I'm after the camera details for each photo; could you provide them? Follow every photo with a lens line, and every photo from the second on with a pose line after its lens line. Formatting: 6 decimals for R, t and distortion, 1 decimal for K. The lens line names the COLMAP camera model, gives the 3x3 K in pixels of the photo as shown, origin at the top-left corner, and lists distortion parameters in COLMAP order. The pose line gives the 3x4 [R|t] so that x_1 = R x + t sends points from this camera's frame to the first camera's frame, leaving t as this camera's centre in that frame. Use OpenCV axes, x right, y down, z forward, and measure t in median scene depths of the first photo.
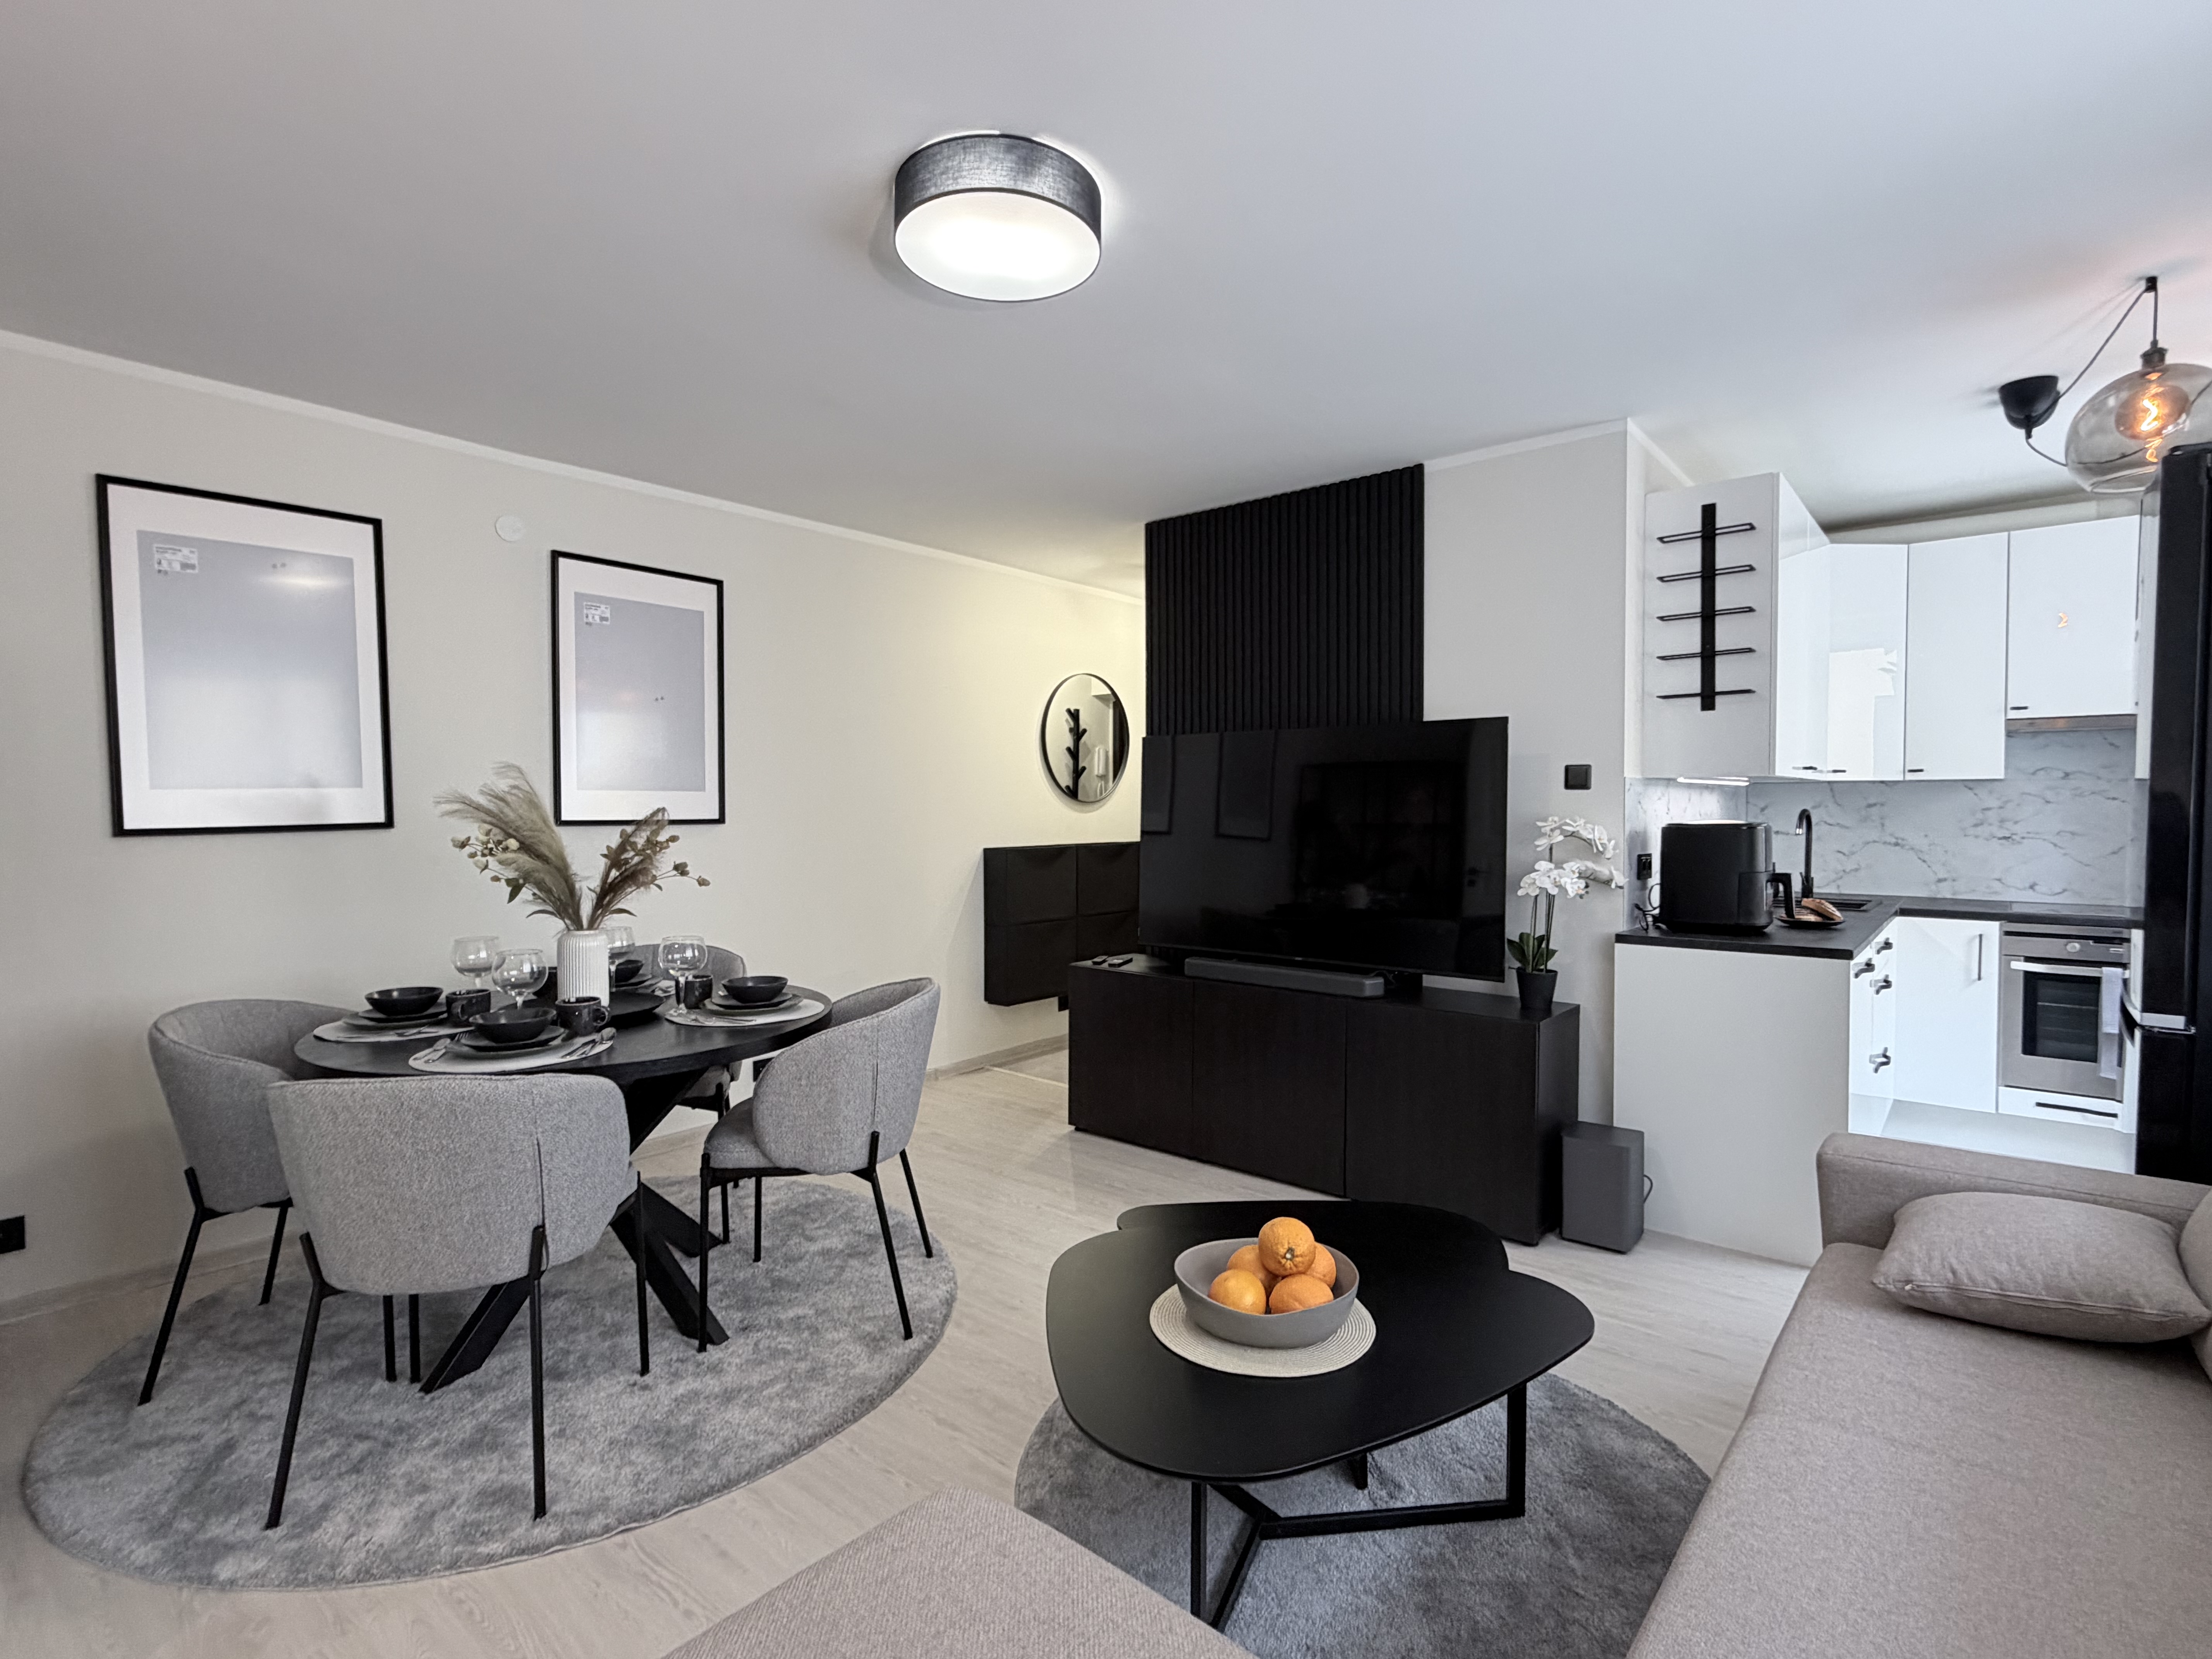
lens RADIAL K [[1087.1, 0, 1106.0], [0, 1087.1, 829.5], [0, 0, 1]] dist [0.000831, 0.000123]
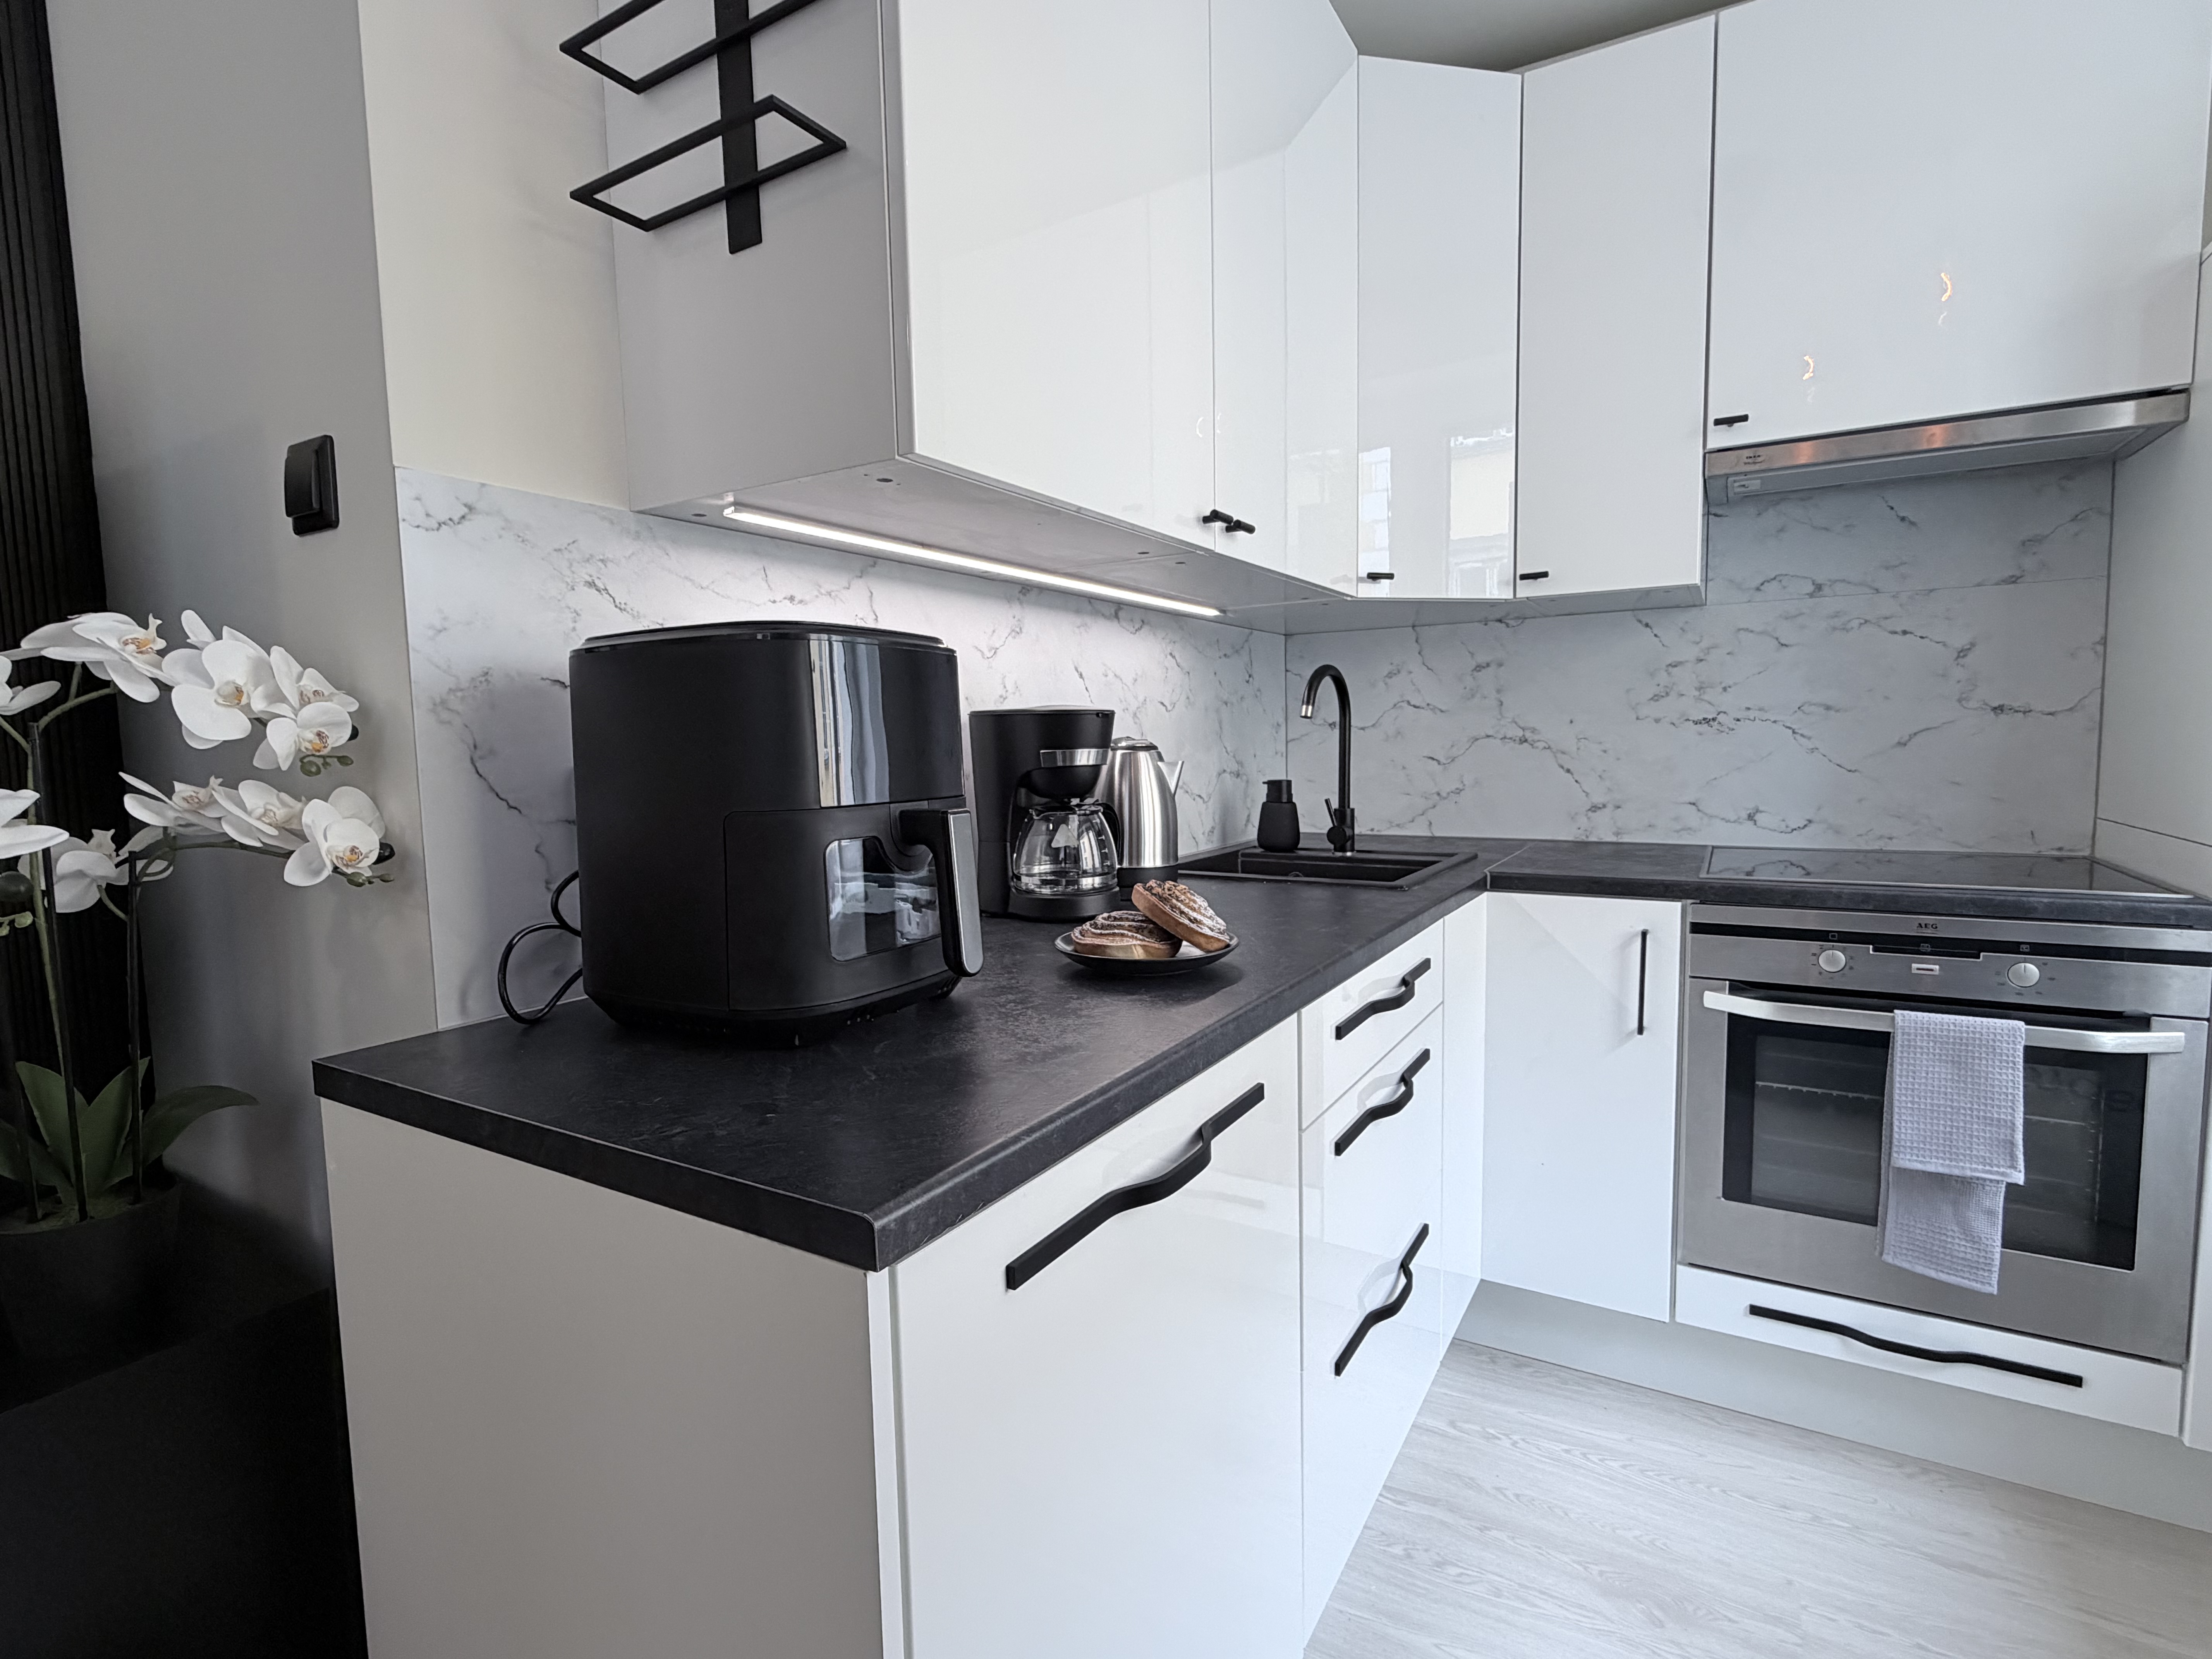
lens RADIAL K [[1087.1, 0, 1106.0], [0, 1087.1, 829.5], [0, 0, 1]] dist [0.000831, 0.000123]
pose [[0.986687, -0.028975, 0.160029, 0.509243], [0.019415, 0.997950, 0.060983, 0.023650], [-0.161468, -0.057064, 0.985227, 0.591058]]
